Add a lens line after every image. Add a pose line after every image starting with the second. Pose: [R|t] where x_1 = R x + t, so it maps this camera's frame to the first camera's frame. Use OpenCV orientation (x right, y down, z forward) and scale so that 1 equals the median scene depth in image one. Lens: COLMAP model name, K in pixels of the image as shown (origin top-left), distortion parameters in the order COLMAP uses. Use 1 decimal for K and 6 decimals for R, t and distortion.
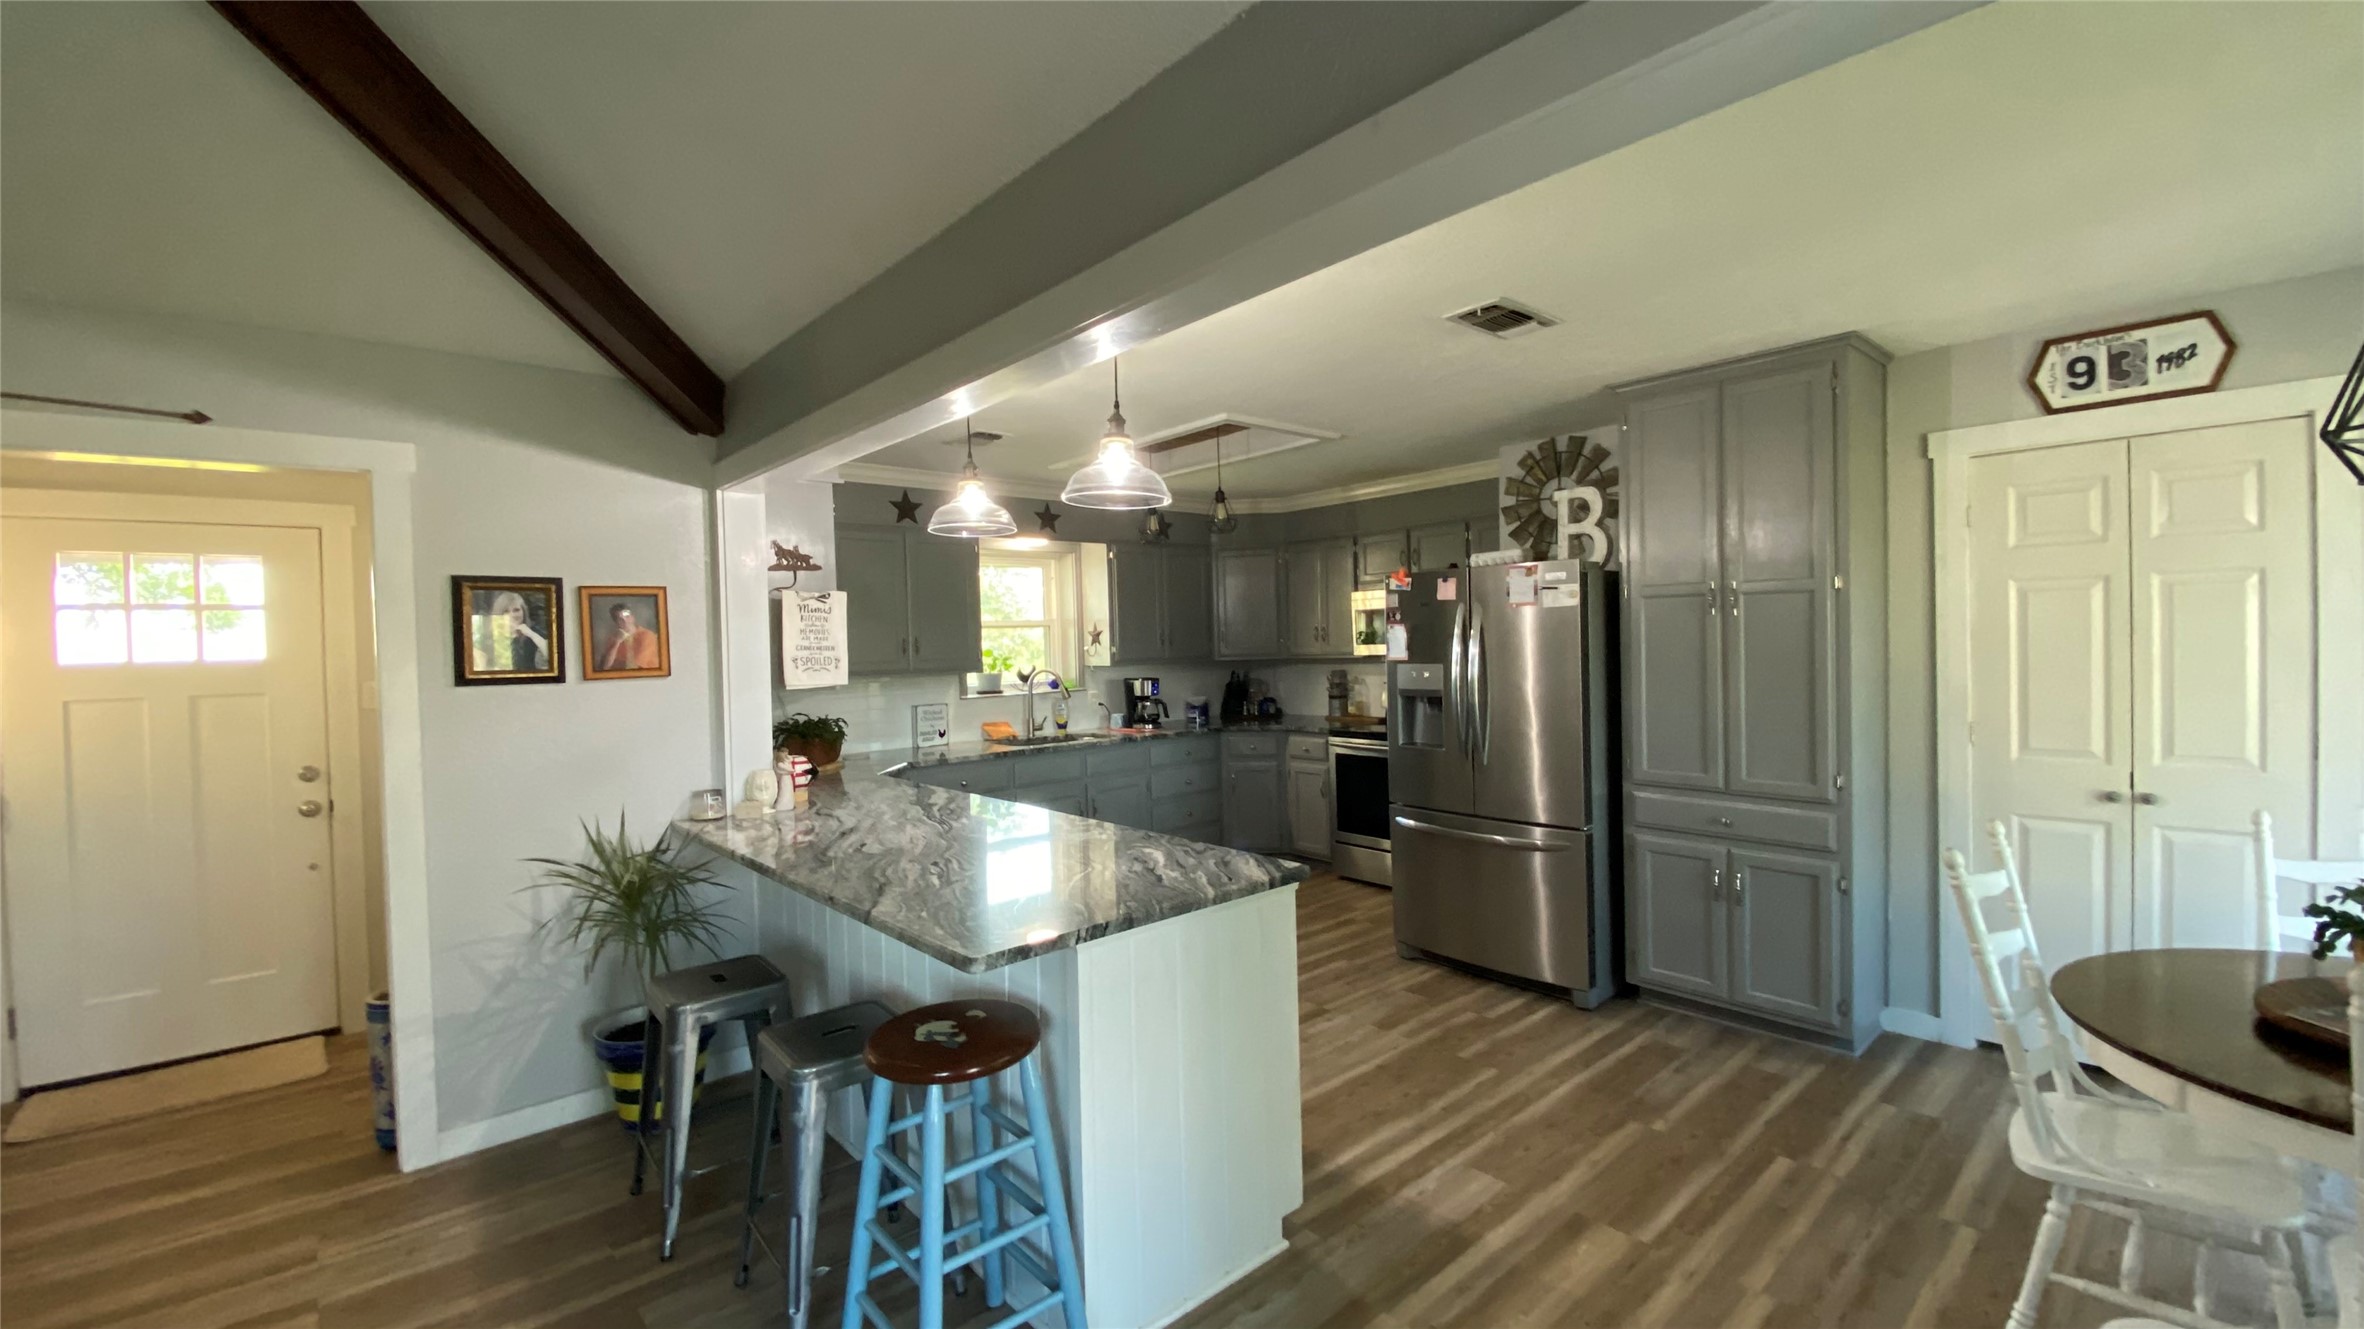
lens RADIAL K [[935.7, 0, 1181.5], [0, 935.7, 661.1], [0, 0, 1]] dist [0.016240, -0.018807]
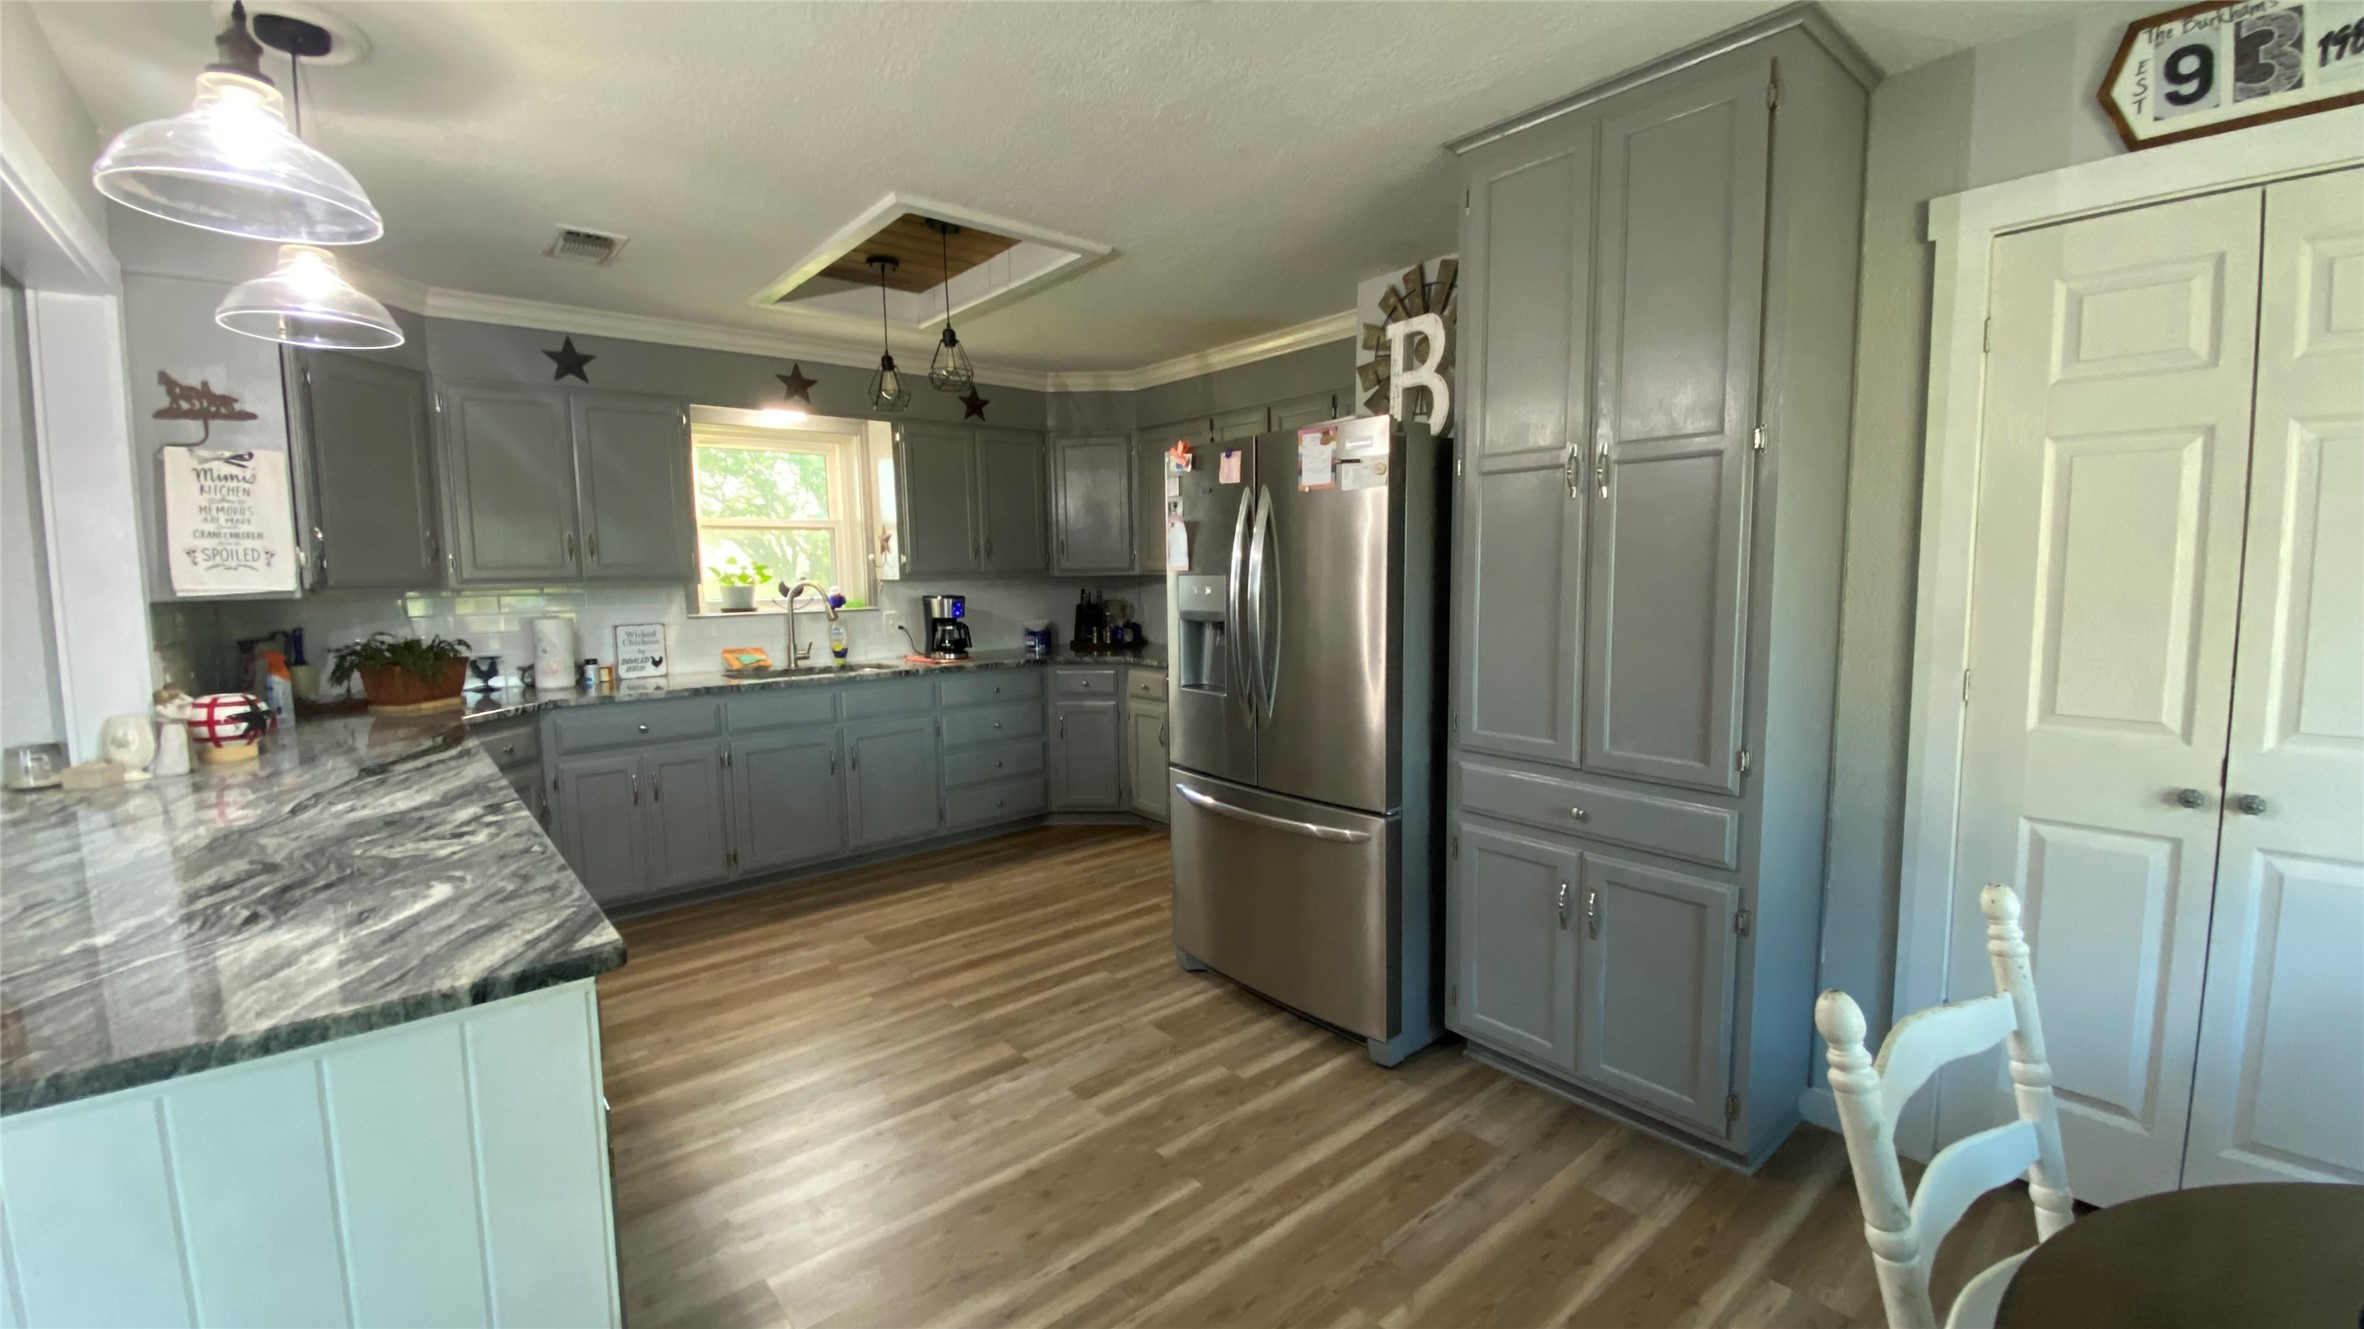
lens RADIAL K [[947.2, 0, 1177.0], [0, 947.2, 659.9], [0, 0, 1]] dist [0.020521, -0.019281]
pose [[0.999854, 0.012836, -0.011297, 0.289741], [-0.011929, 0.996958, 0.077020, 0.014523], [0.012251, -0.076874, 0.996966, 0.323212]]
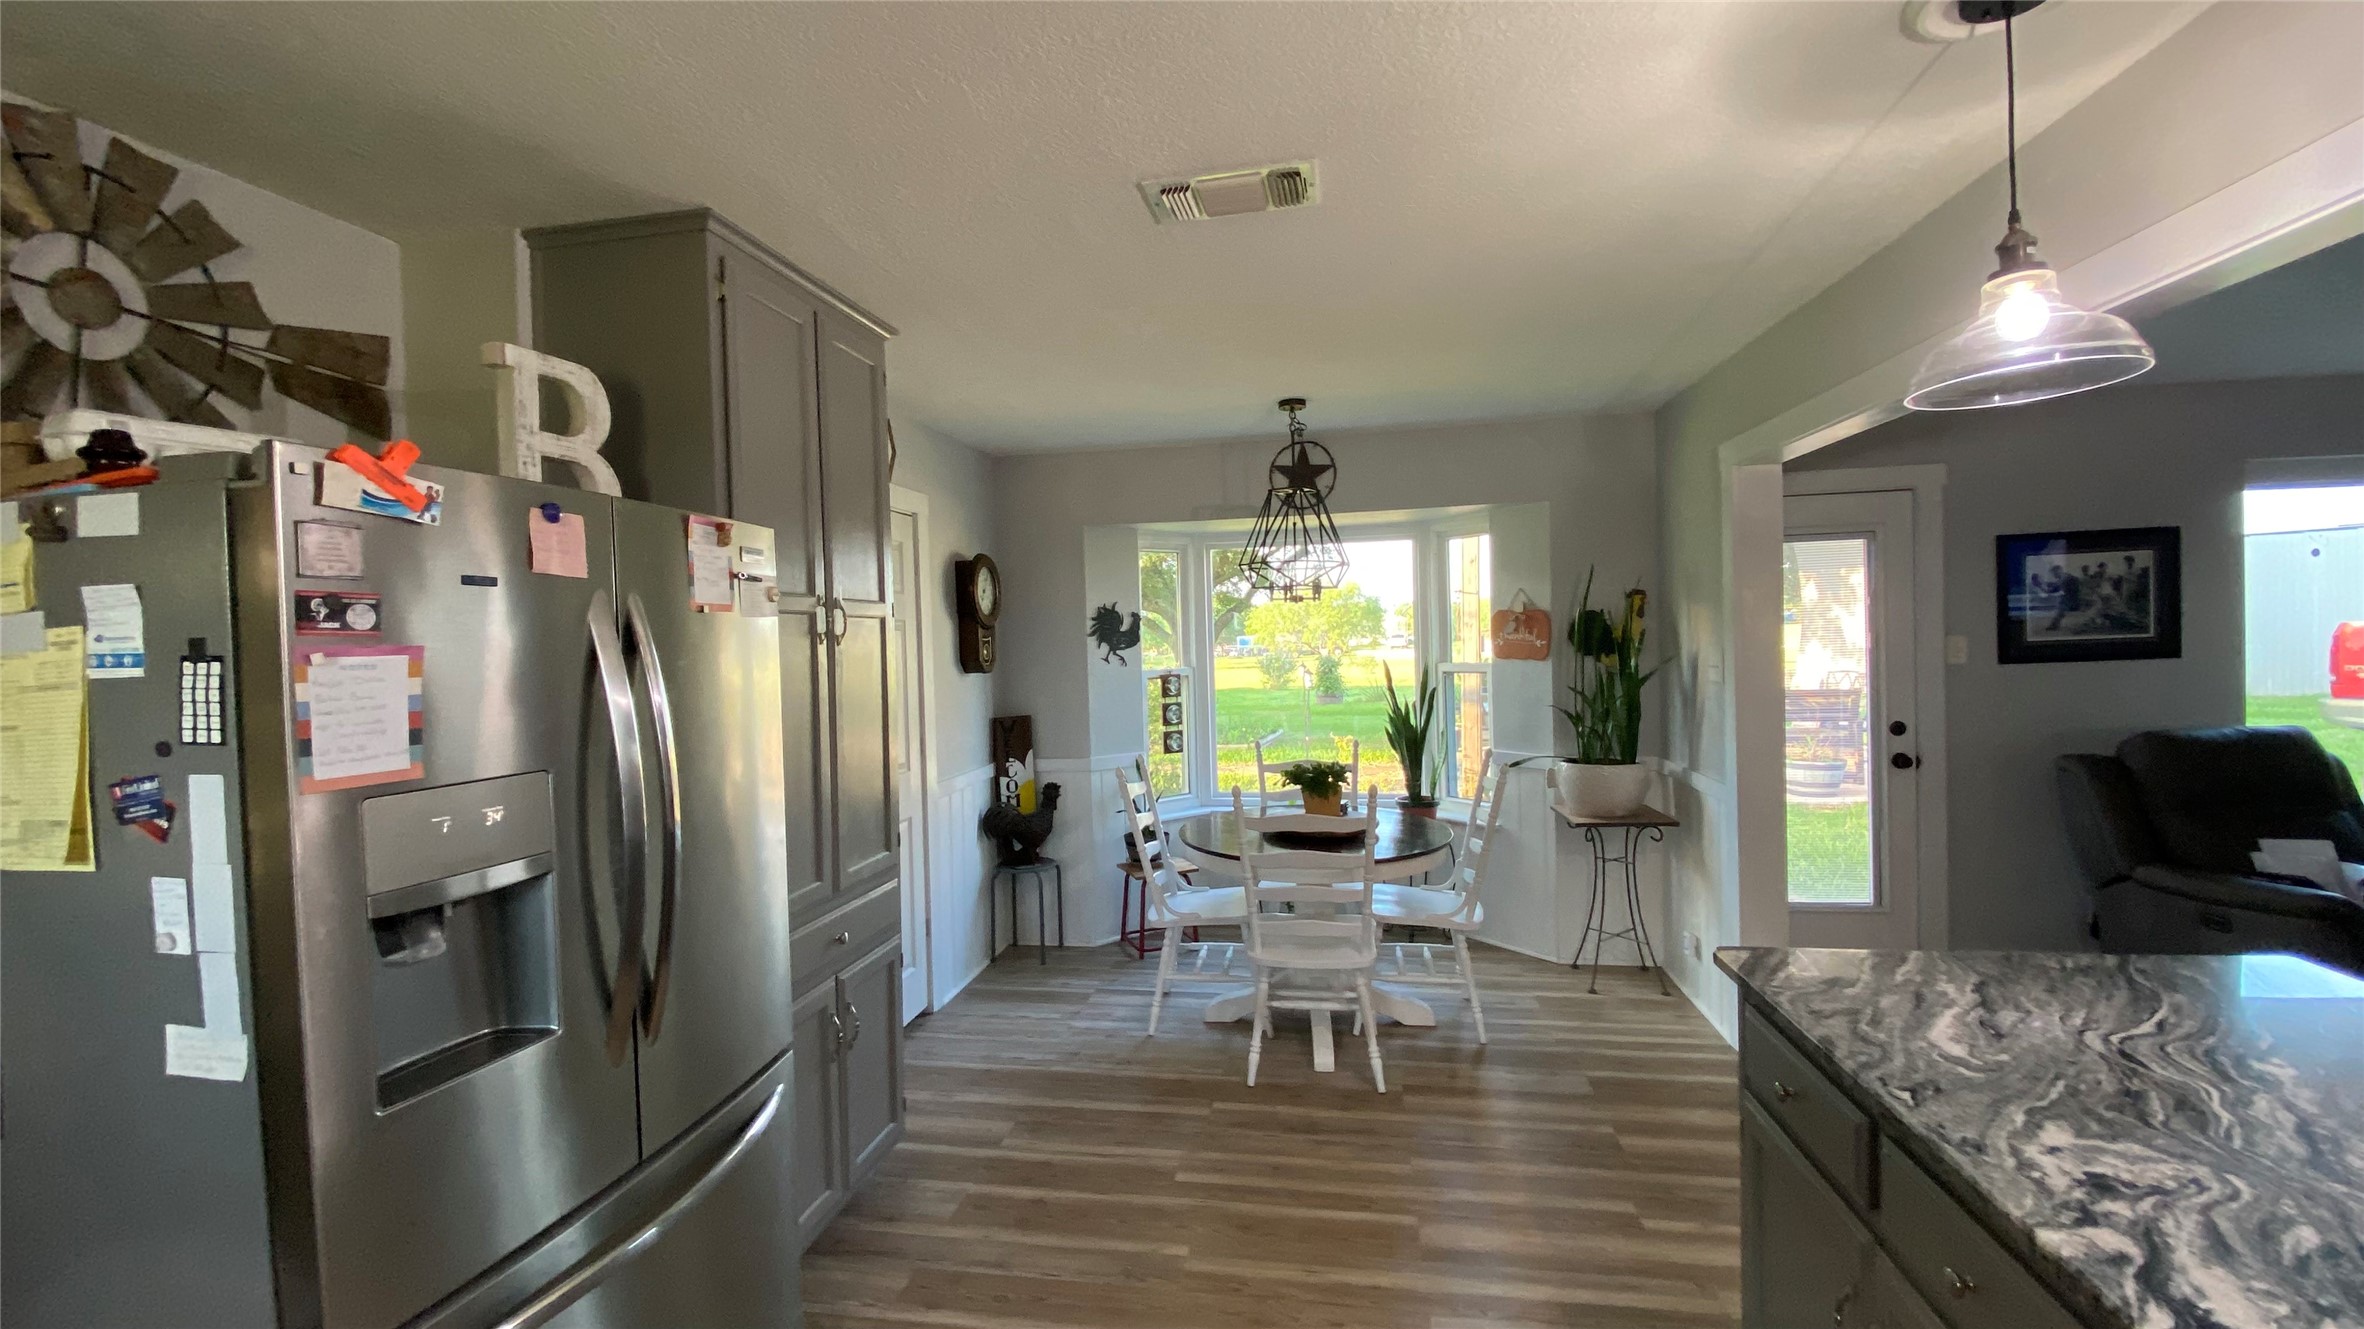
lens RADIAL K [[947.2, 0, 1177.0], [0, 947.2, 659.9], [0, 0, 1]] dist [0.020521, -0.019281]
pose [[-0.616915, 0.031671, 0.786393, -0.139634], [0.055642, 0.998445, 0.003439, -0.025925], [-0.785061, 0.045878, -0.617717, 1.186537]]
